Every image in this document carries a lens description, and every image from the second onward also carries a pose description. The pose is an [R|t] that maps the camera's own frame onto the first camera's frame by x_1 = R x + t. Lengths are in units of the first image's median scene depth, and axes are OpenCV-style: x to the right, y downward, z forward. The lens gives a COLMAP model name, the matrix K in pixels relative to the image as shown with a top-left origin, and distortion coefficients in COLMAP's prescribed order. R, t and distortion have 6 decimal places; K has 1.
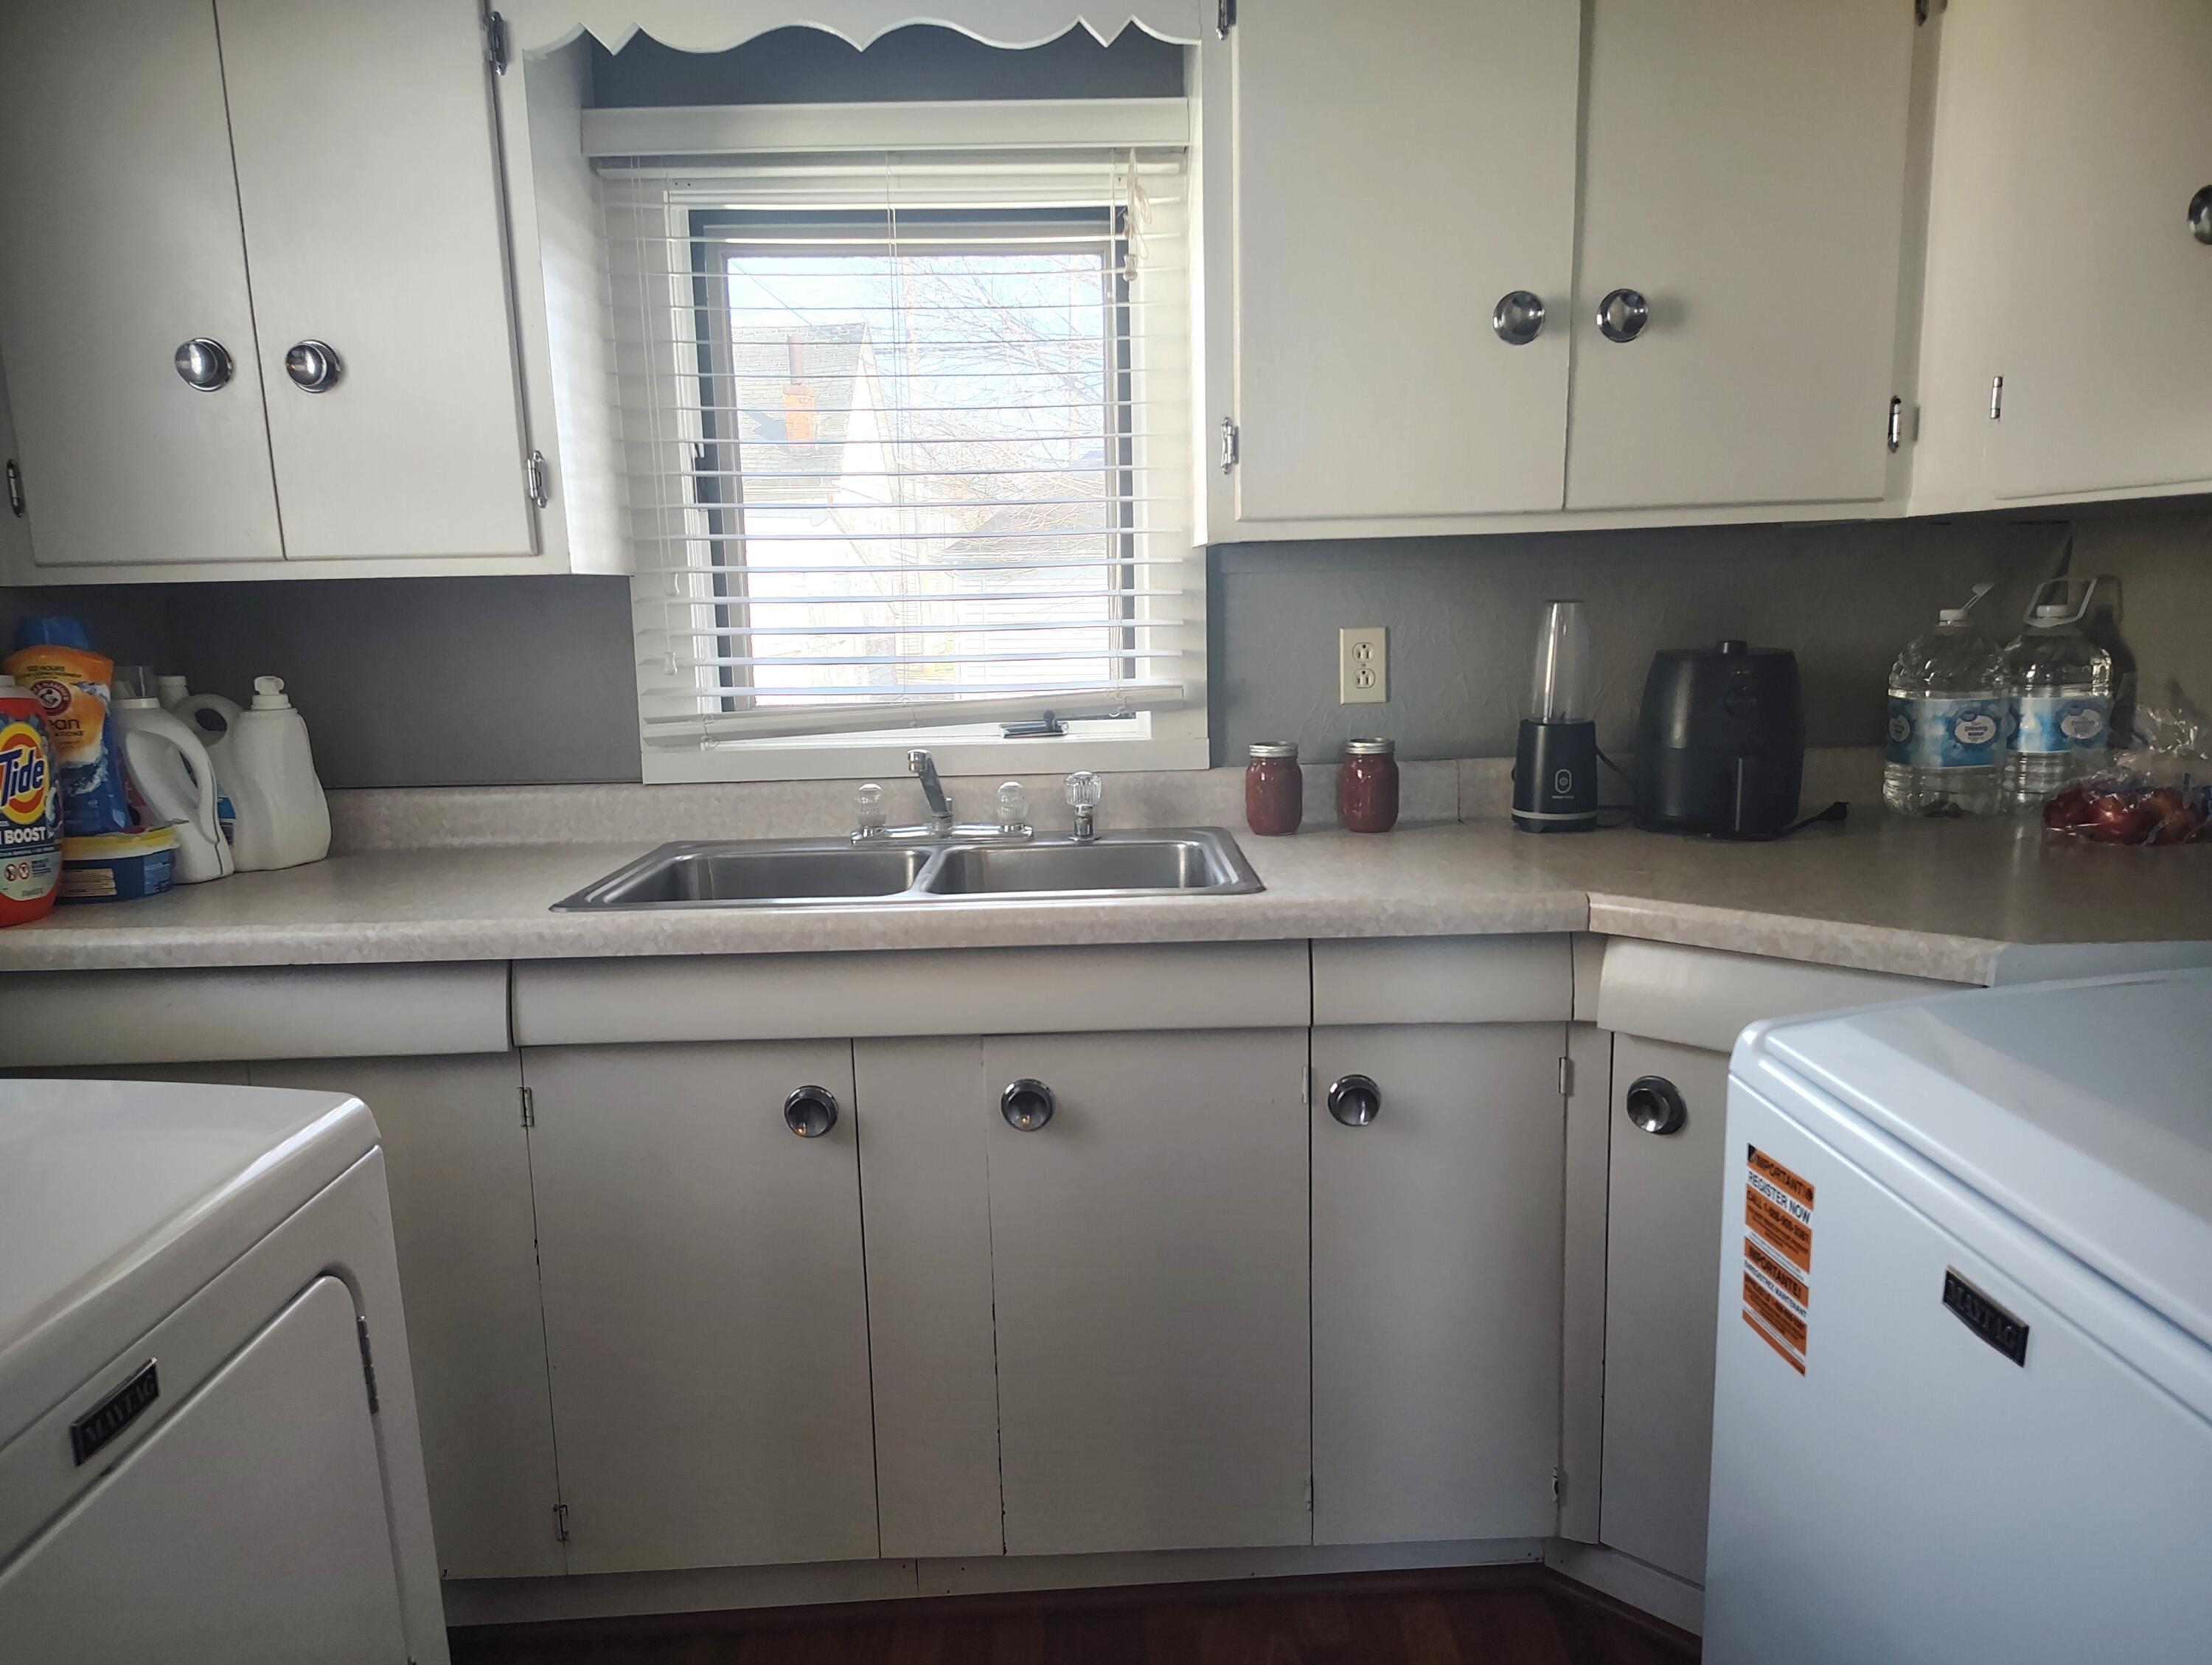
lens RADIAL K [[1537.3, 0, 1091.0], [0, 1537.3, 873.7], [0, 0, 1]] dist [0.042346, -0.033609]
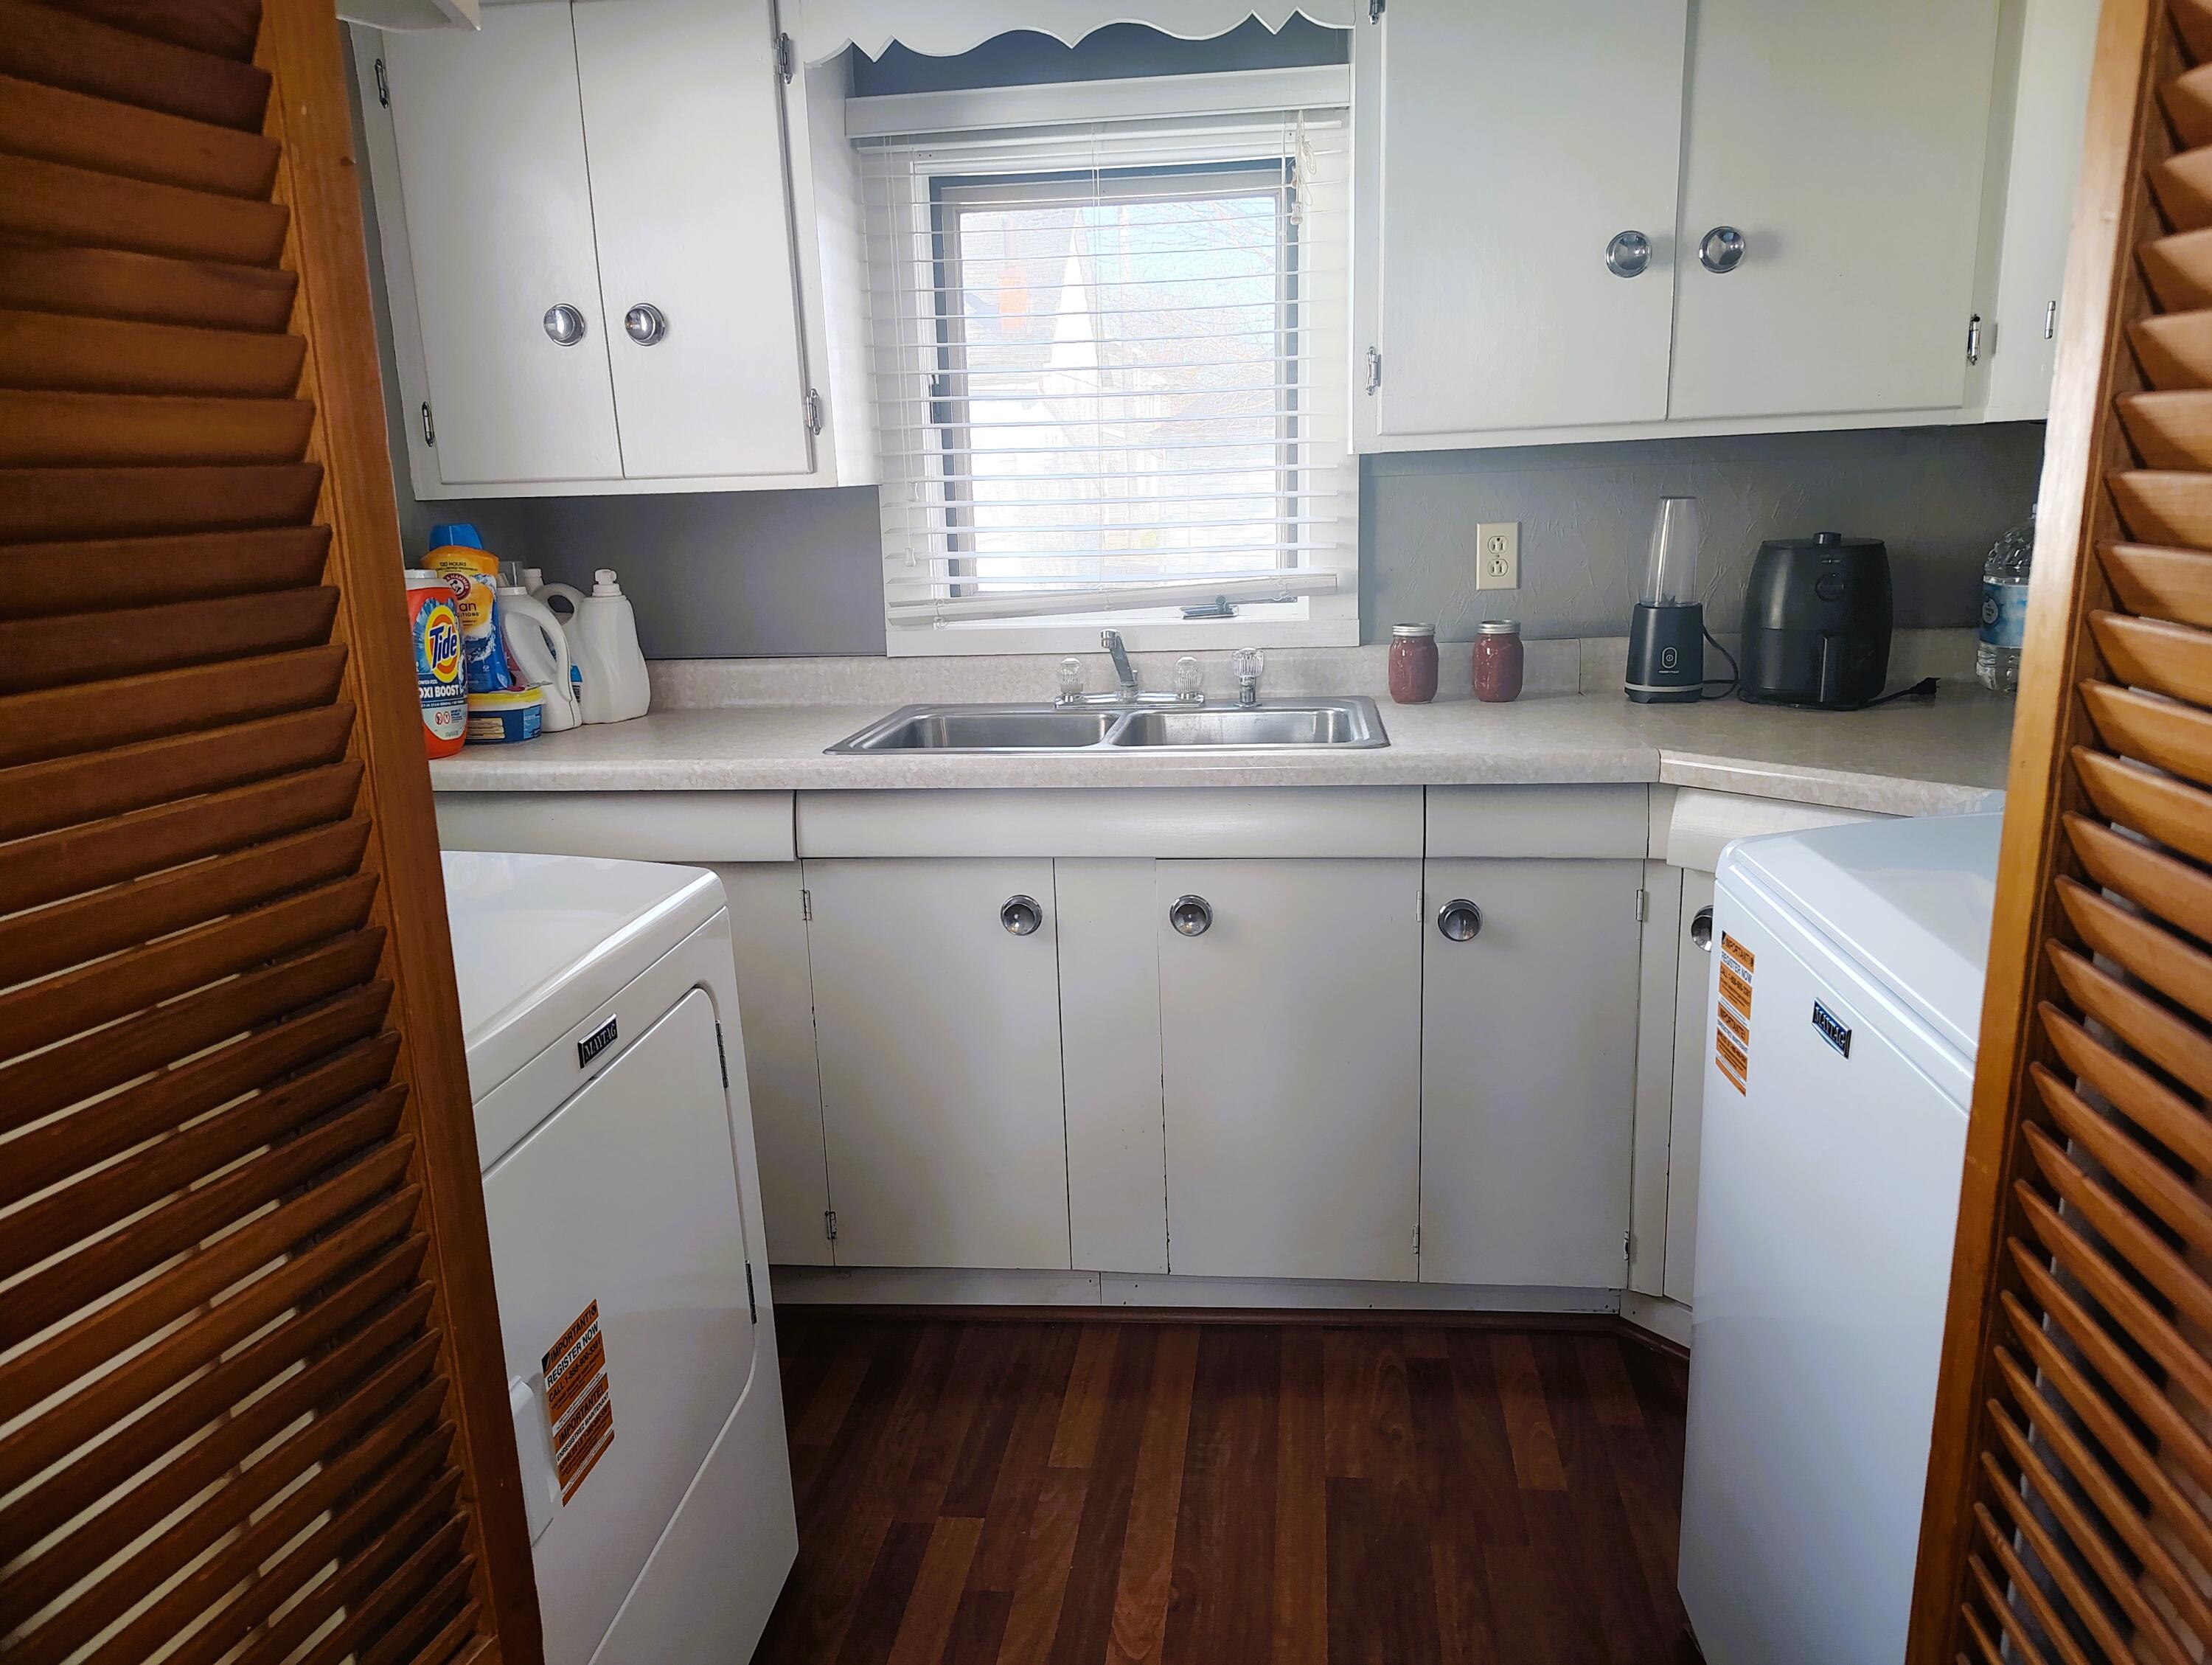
lens RADIAL K [[1537.3, 0, 1091.0], [0, 1537.3, 873.7], [0, 0, 1]] dist [0.042346, -0.033609]
pose [[0.991231, 0.023820, -0.129975, 0.037535], [-0.013896, 0.996955, 0.076732, 0.019901], [0.131407, -0.074253, 0.988544, -0.229378]]
